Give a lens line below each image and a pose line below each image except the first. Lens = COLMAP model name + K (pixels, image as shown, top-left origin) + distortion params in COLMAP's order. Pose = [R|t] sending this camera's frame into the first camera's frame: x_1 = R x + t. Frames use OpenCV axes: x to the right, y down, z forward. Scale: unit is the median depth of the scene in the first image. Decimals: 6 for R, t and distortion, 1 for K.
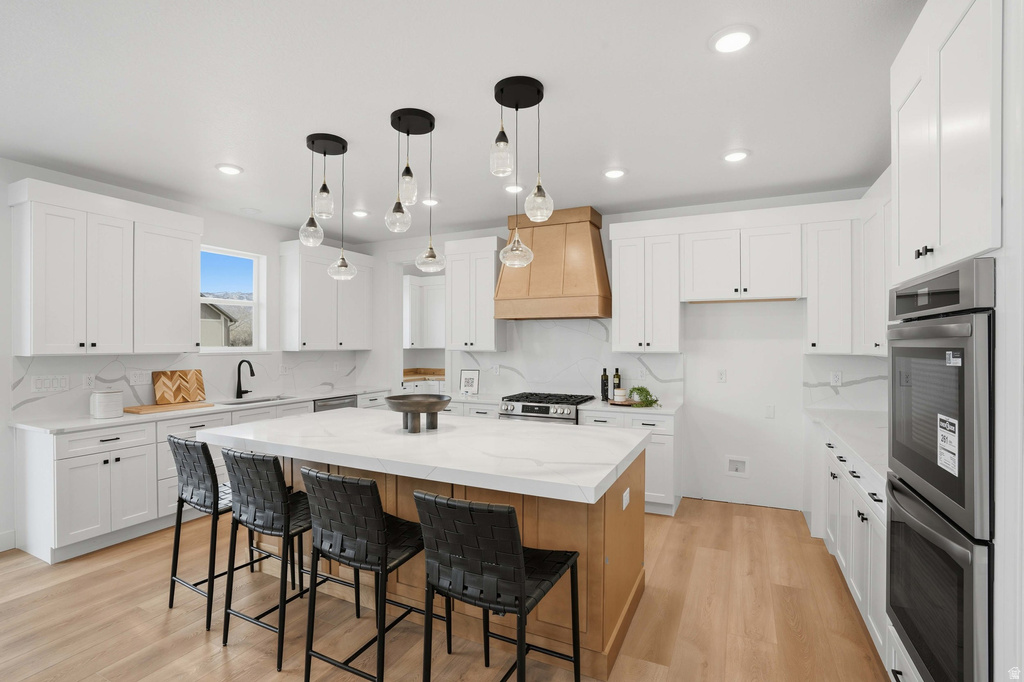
lens RADIAL K [[484.0, 0, 512.2], [0, 484.0, 345.3], [0, 0, 1]] dist [-0.028883, 0.013882]
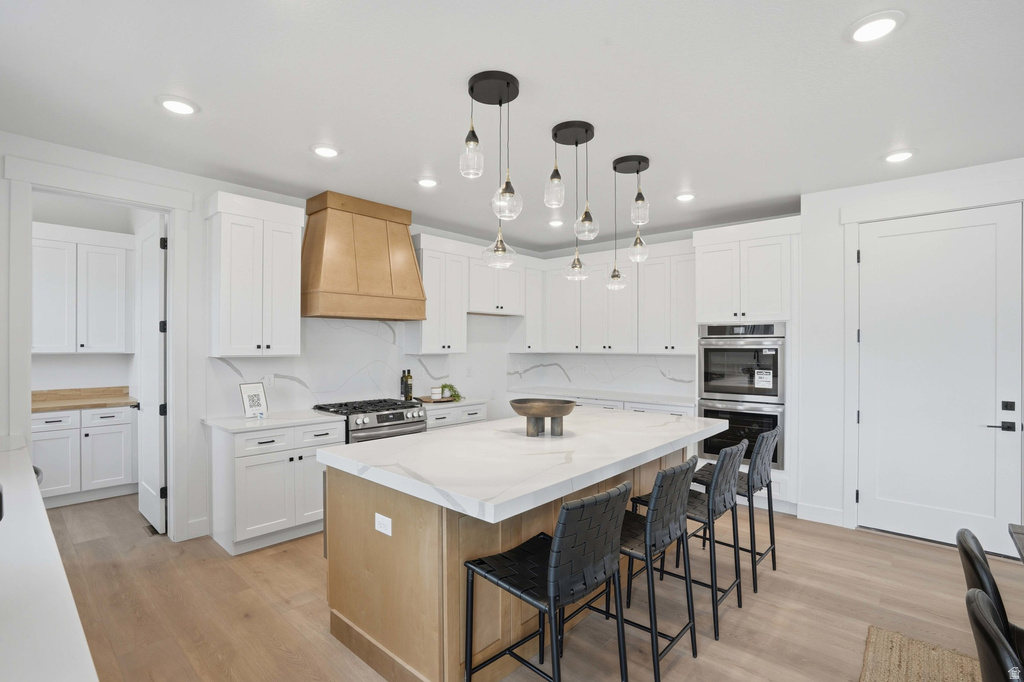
lens RADIAL K [[484.0, 0, 514.4], [0, 484.0, 345.3], [0, 0, 1]] dist [-0.028883, 0.013882]
pose [[0.267021, 0.002432, 0.963688, -0.783715], [0.000255, 0.999997, -0.002594, -0.002559], [-0.963691, 0.000939, 0.267020, 0.532779]]
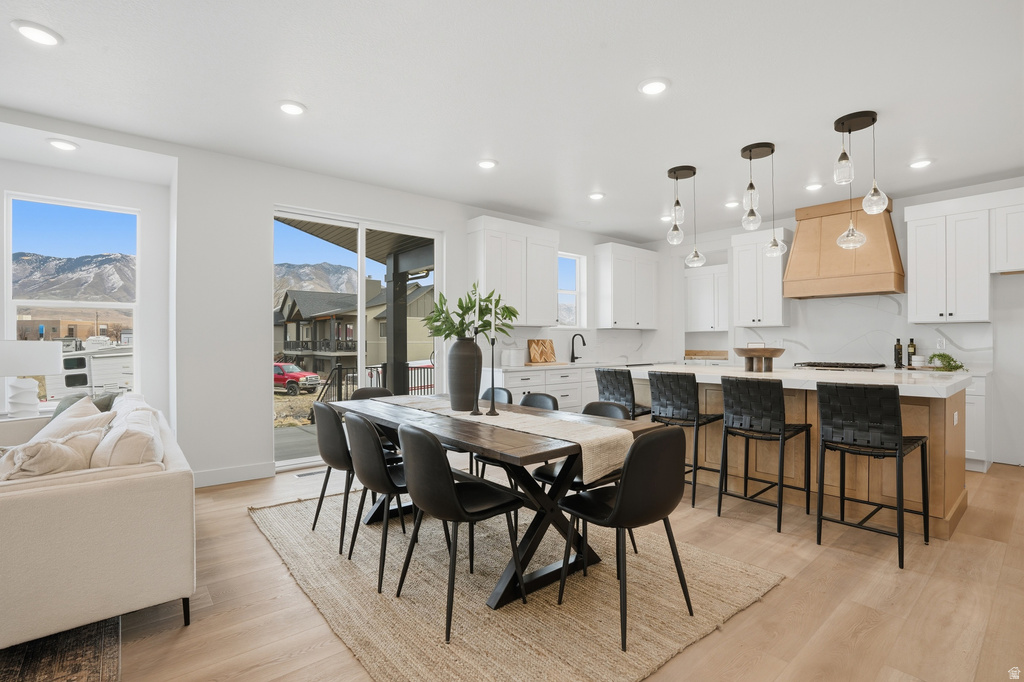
lens RADIAL K [[484.0, 0, 527.1], [0, 484.0, 337.2], [0, 0, 1]] dist [-0.028883, 0.013882]
pose [[0.925342, -0.003323, -0.379119, -0.189685], [-0.001174, 0.999932, -0.011629, 0.062063], [0.379132, 0.011206, 0.925275, -0.347487]]
